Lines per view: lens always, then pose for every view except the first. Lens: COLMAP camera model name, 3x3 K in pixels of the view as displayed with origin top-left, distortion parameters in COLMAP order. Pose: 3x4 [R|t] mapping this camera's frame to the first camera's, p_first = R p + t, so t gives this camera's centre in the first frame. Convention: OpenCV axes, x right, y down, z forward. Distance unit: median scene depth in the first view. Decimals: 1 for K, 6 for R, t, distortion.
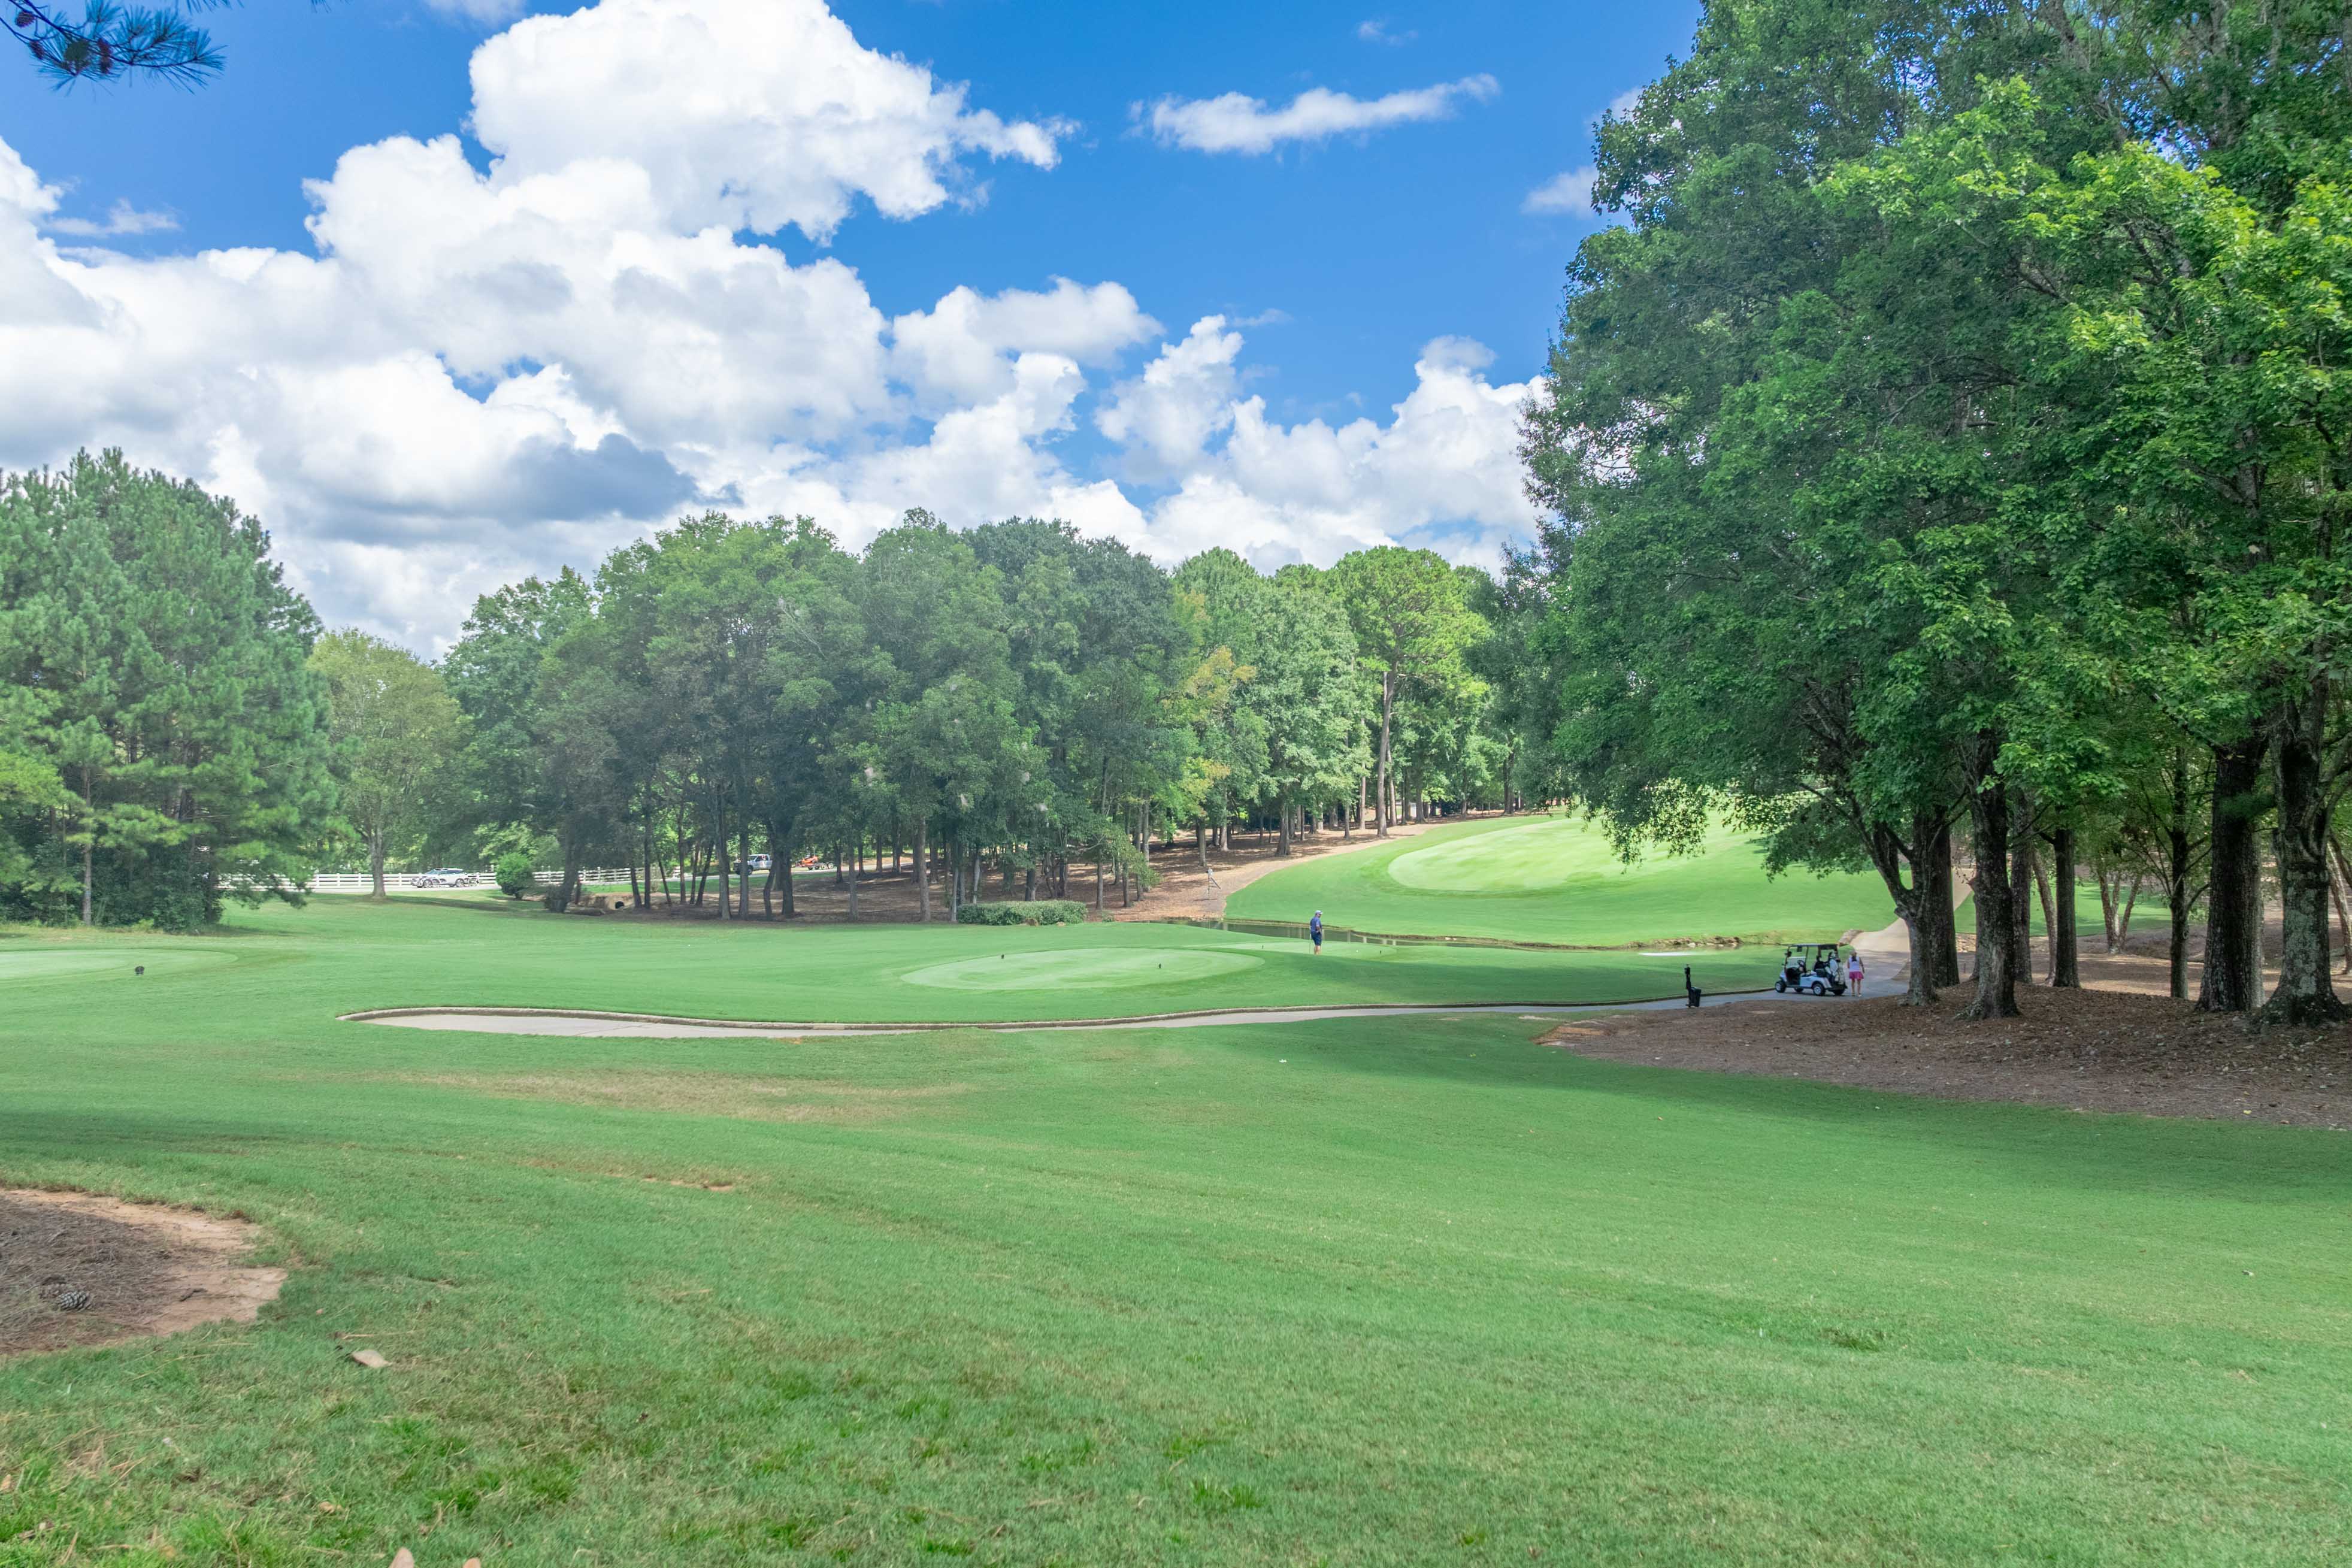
lens RADIAL K [[1649.1, 0, 1176.0], [0, 1649.1, 784.0], [0, 0, 1]] dist [-0.038944, 0.002867]
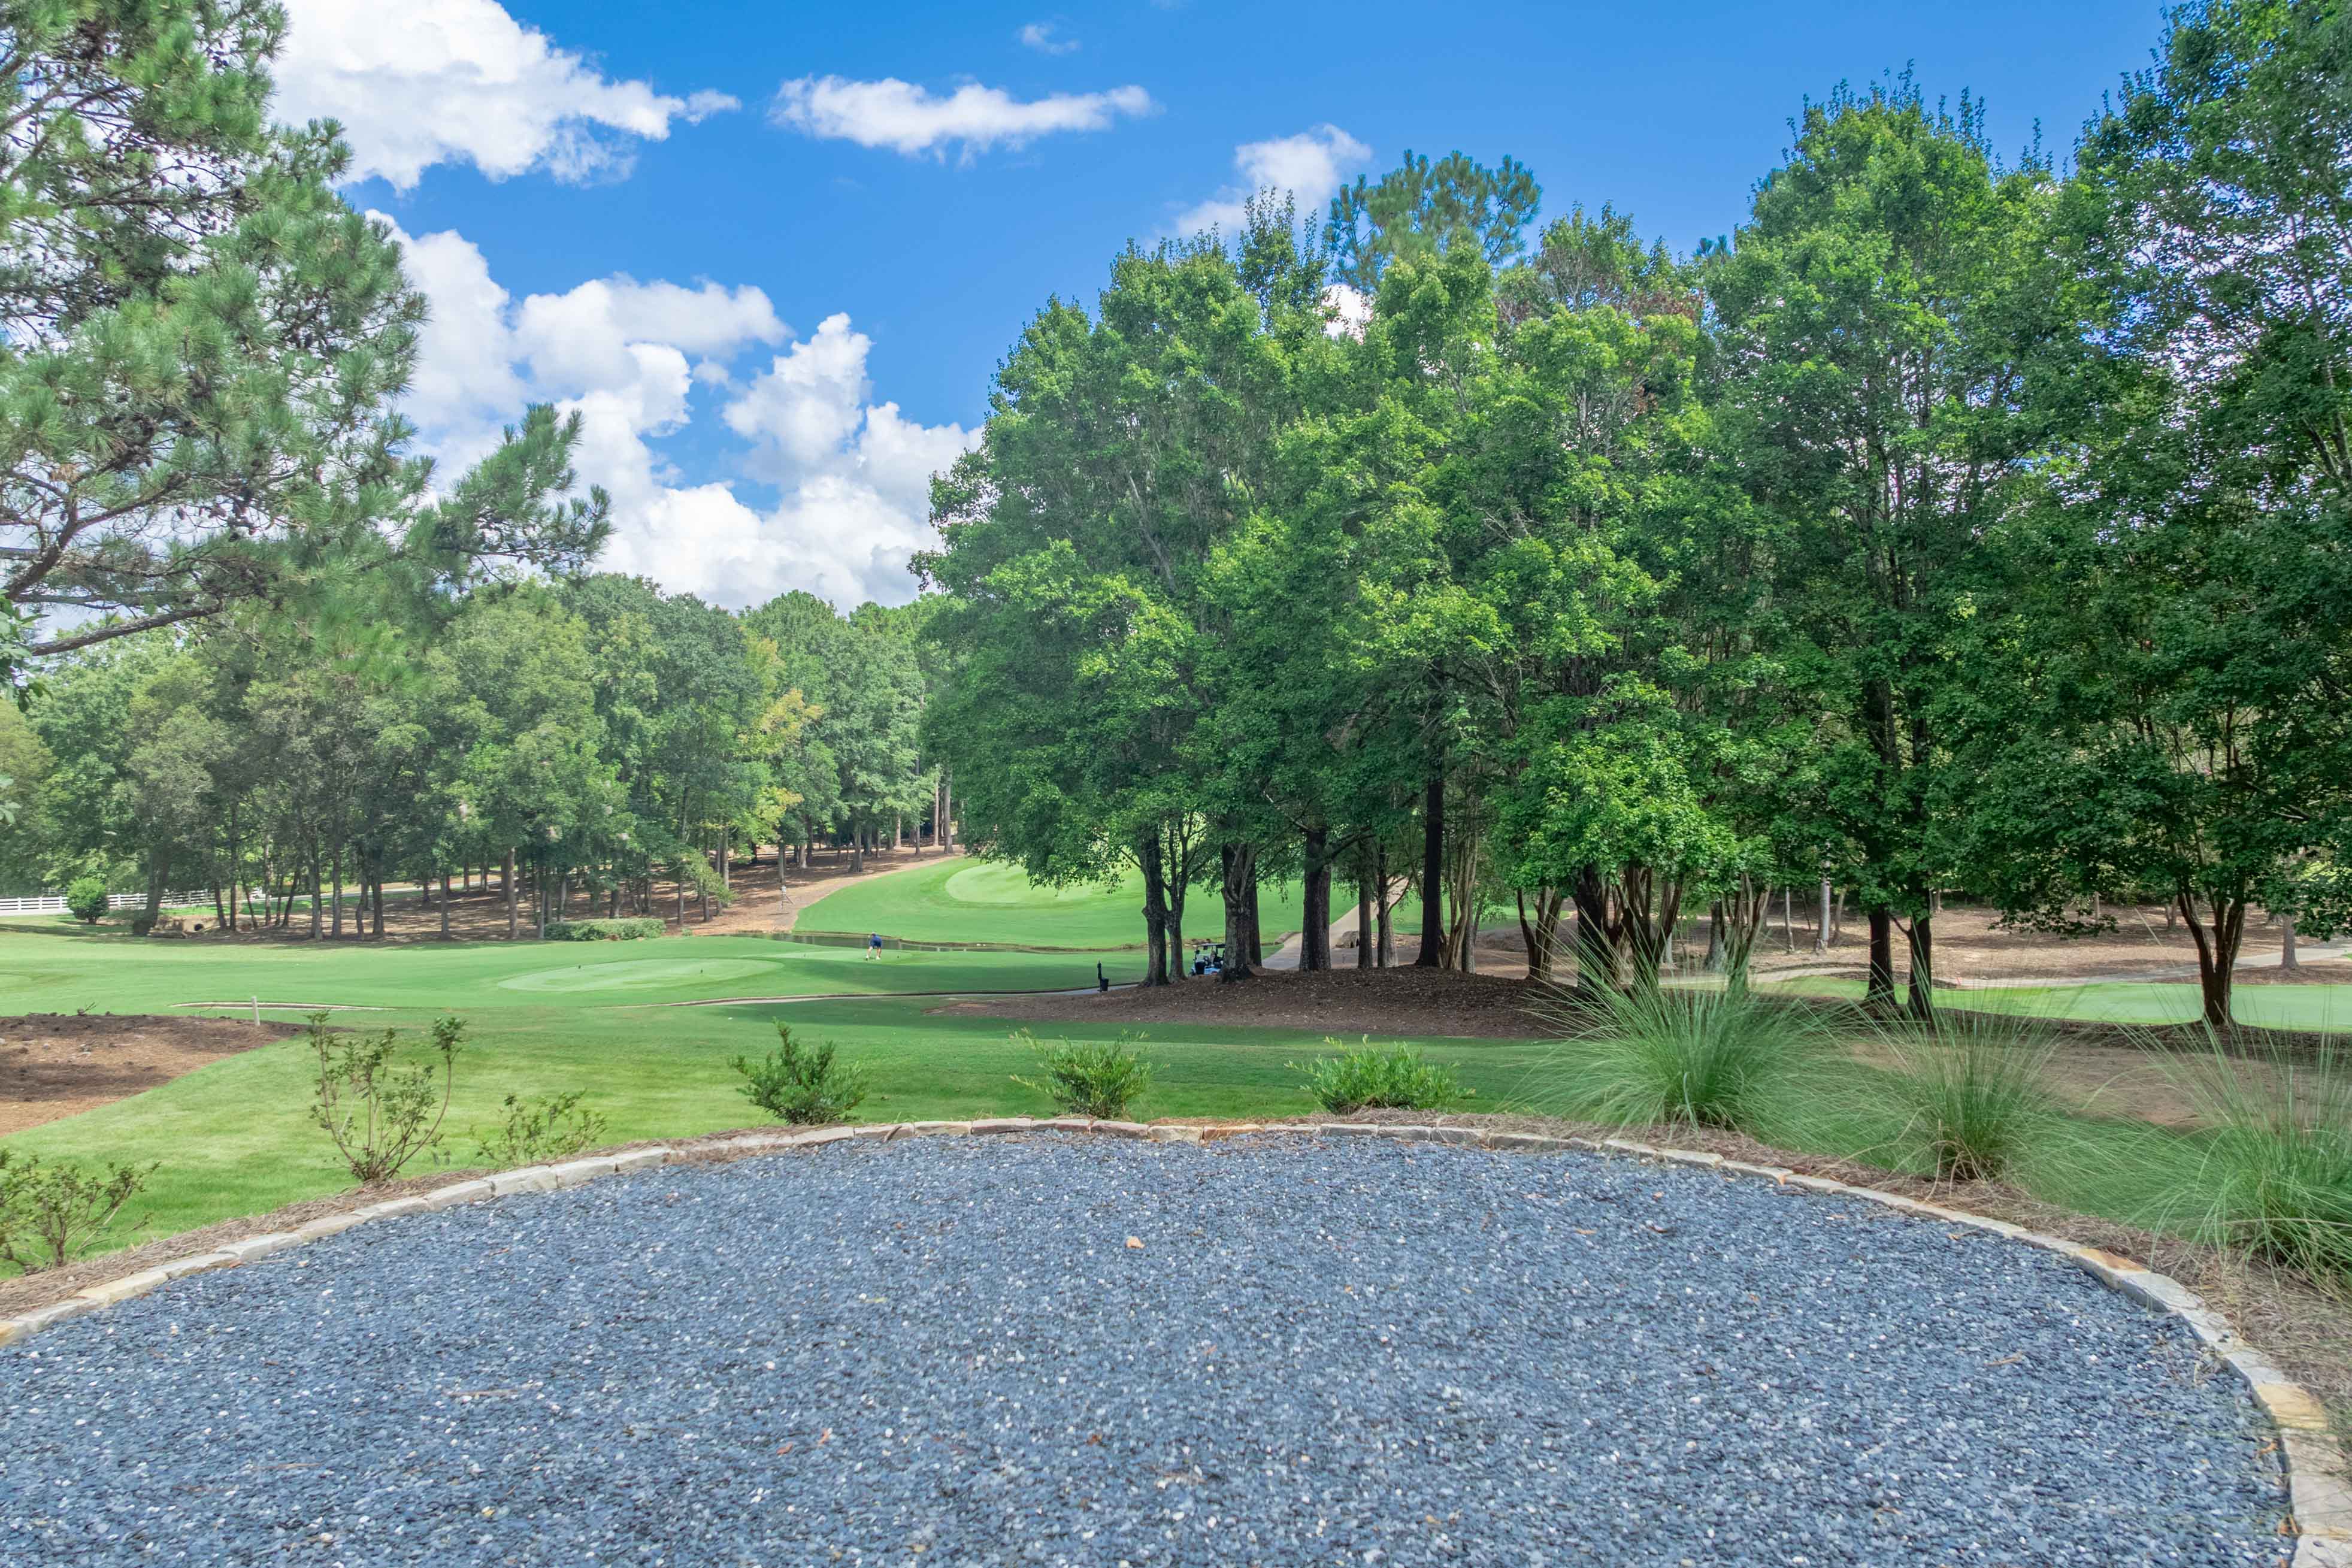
lens RADIAL K [[1649.1, 0, 1176.0], [0, 1649.1, 784.0], [0, 0, 1]] dist [-0.038944, 0.002867]
pose [[0.972707, 0.000604, 0.232036, 0.021398], [0.000212, 0.999994, -0.003492, -0.014546], [-0.232037, 0.003446, 0.972701, -0.153043]]
